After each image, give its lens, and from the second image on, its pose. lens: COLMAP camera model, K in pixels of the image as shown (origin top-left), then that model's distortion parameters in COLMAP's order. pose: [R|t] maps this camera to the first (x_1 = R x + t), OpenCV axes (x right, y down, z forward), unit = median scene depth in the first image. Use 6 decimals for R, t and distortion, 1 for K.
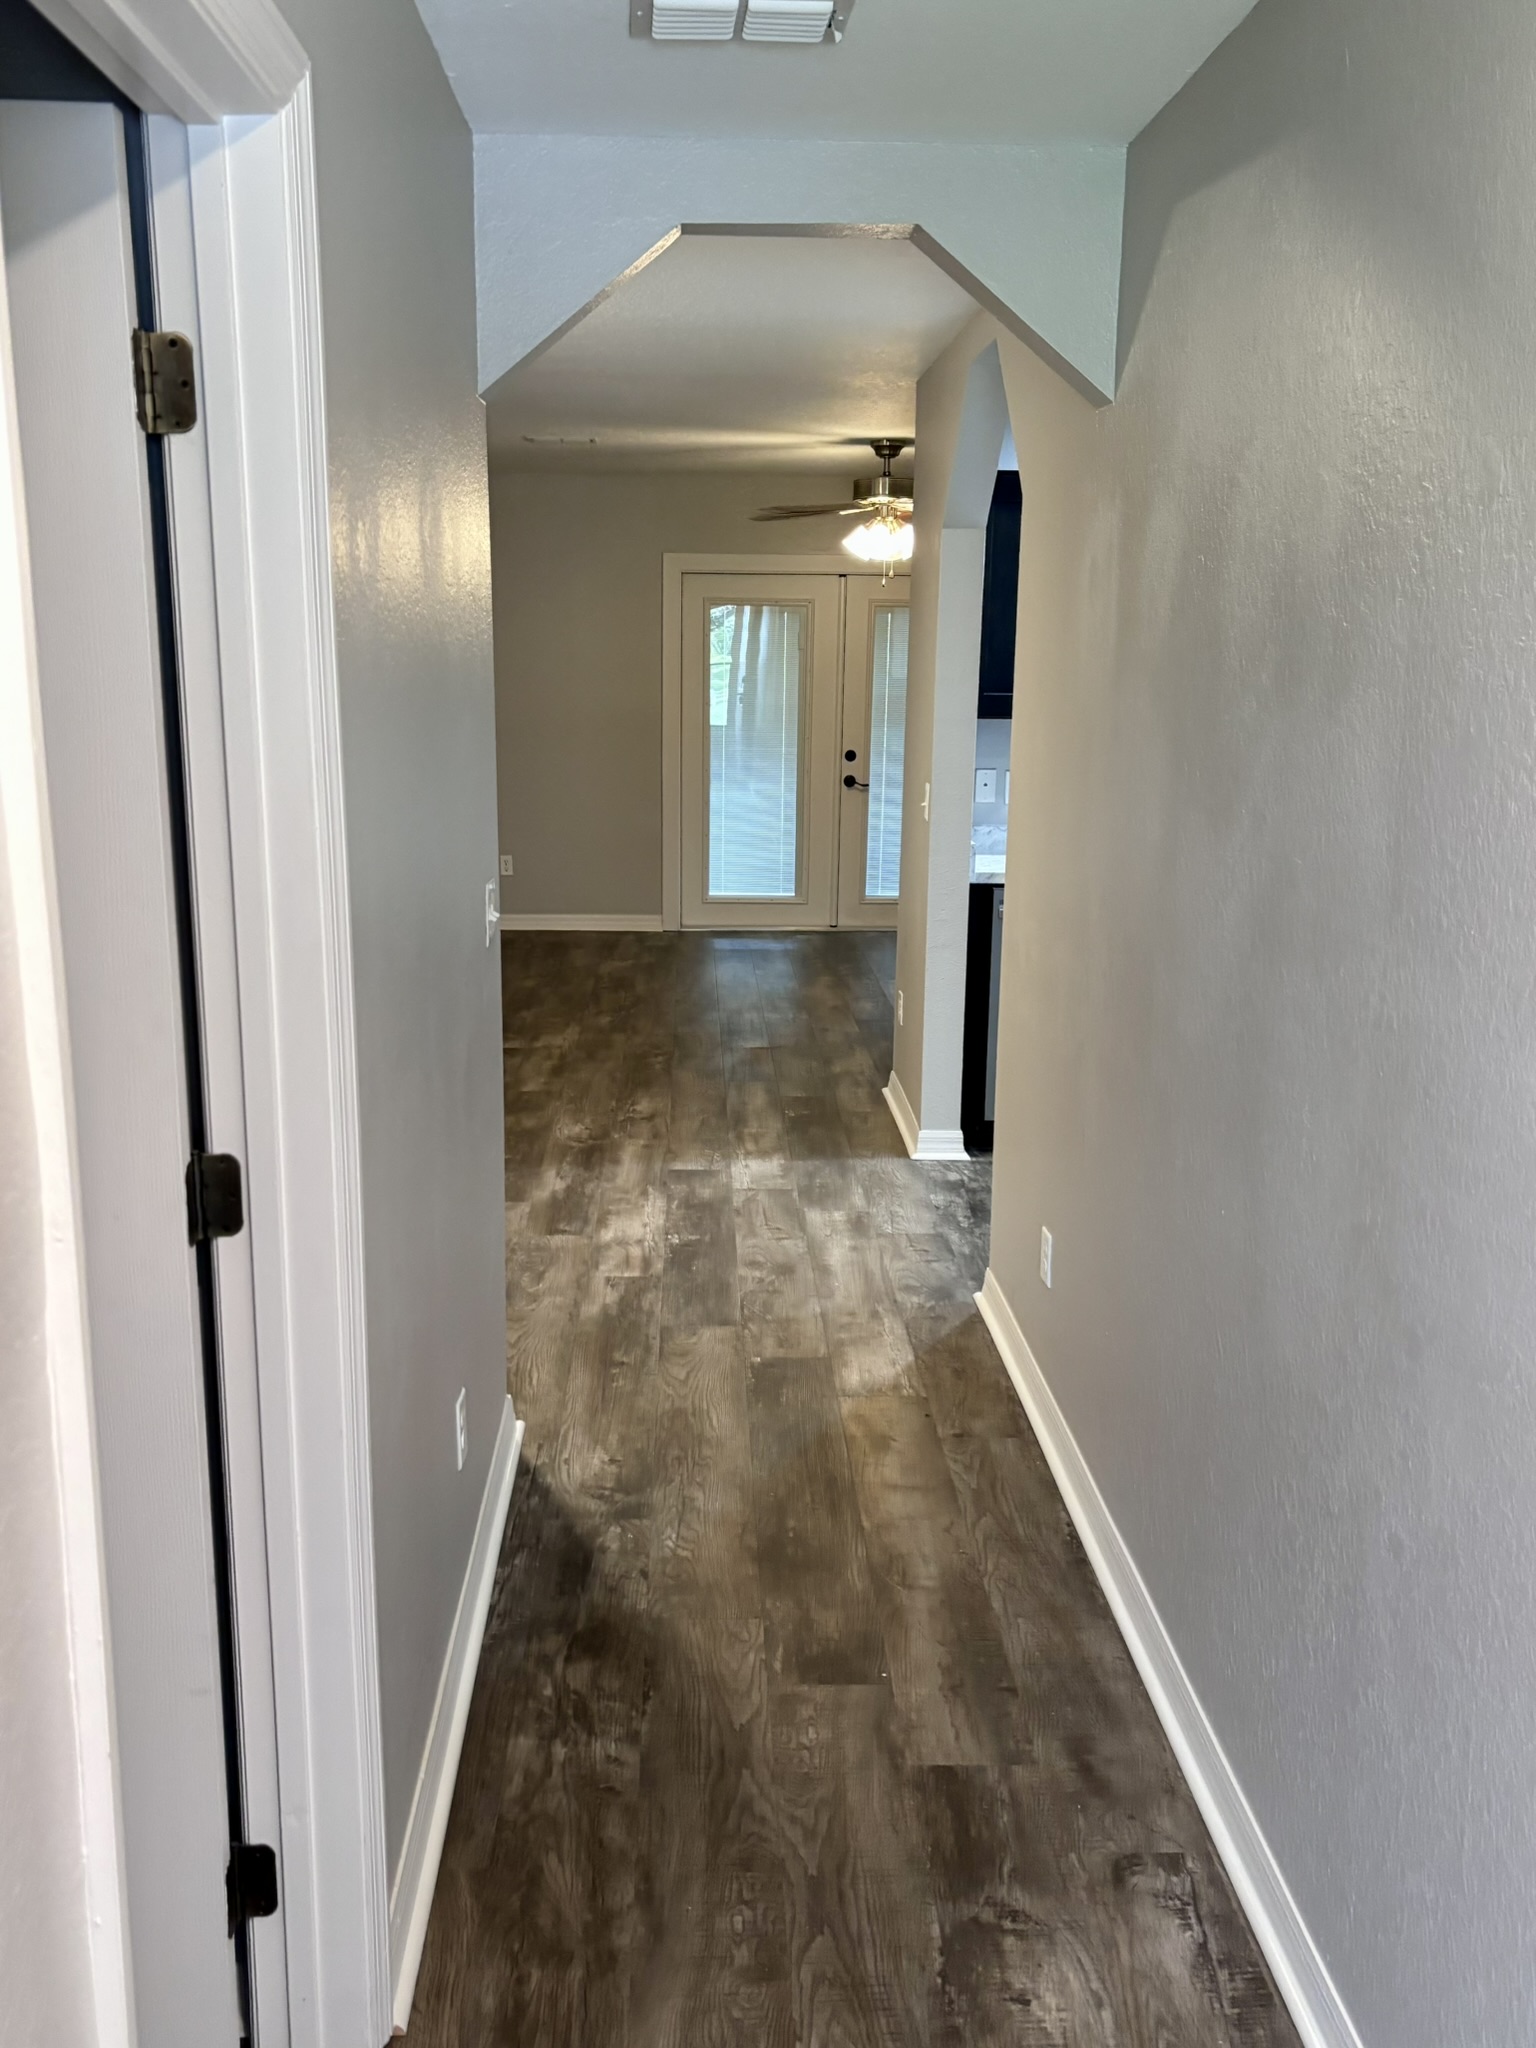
lens RADIAL K [[1650.0, 0, 768.0], [0, 1650.0, 1024.0], [0, 0, 1]] dist [0.082052, -0.001647]
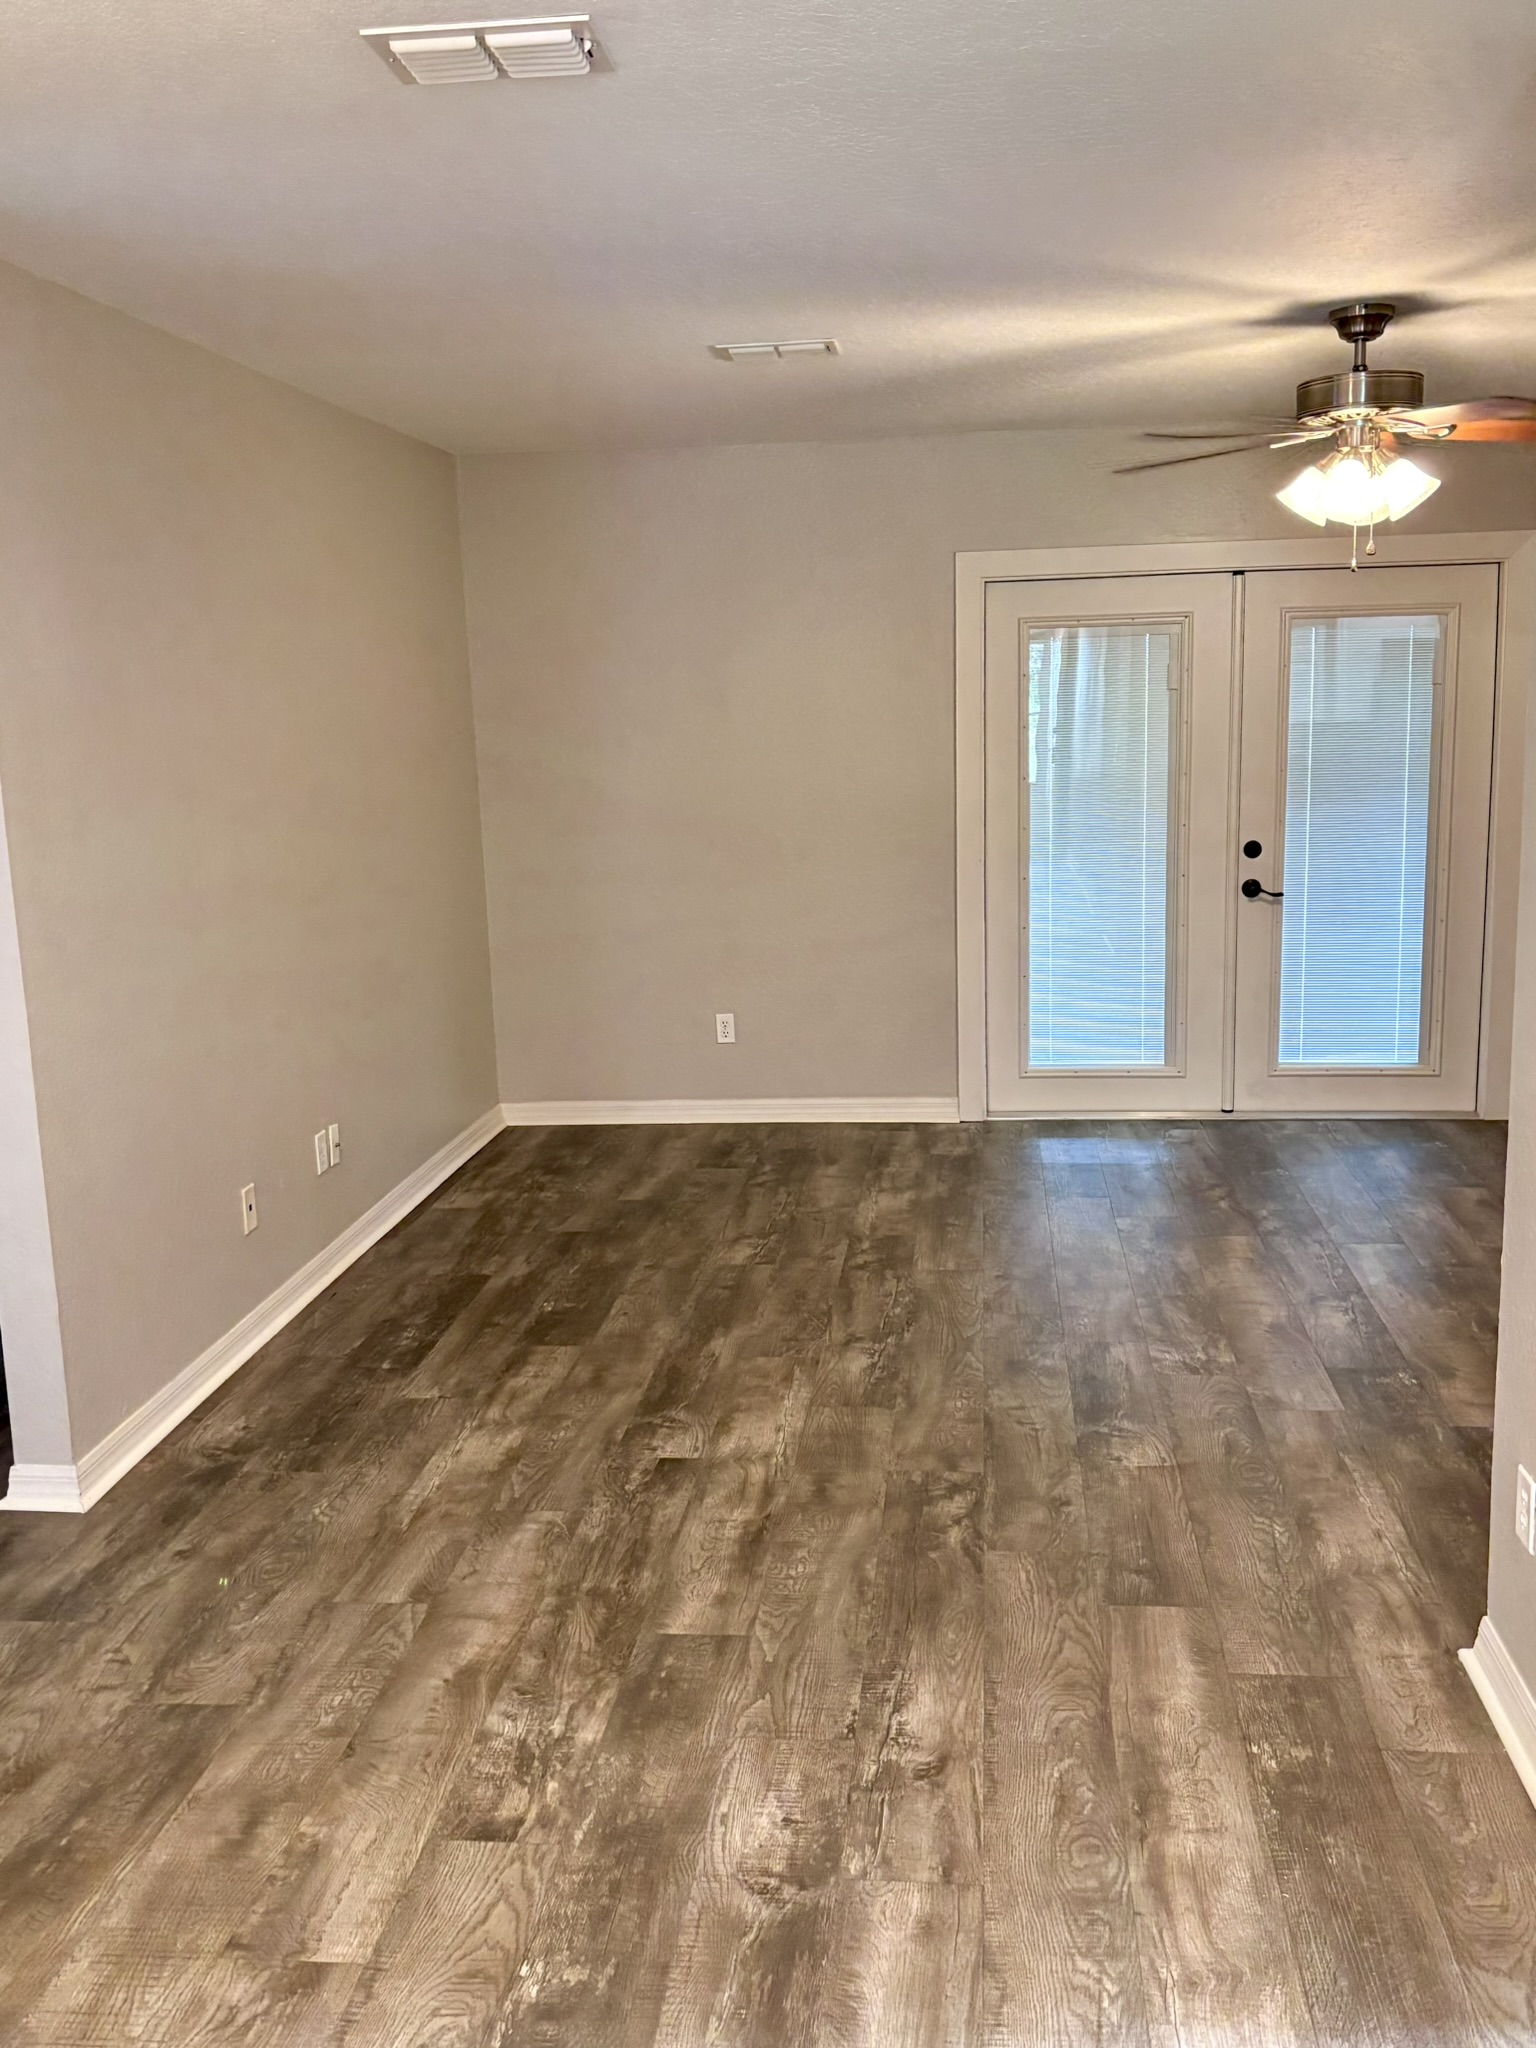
lens RADIAL K [[1827.6, 0, 768.0], [0, 1827.6, 1024.0], [0, 0, 1]] dist [0.007012, 0.000301]
pose [[0.985910, -0.013293, -0.166748, -0.025894], [0.005516, 0.998879, -0.047019, -0.092249], [0.167186, 0.045437, 0.984878, 0.407658]]
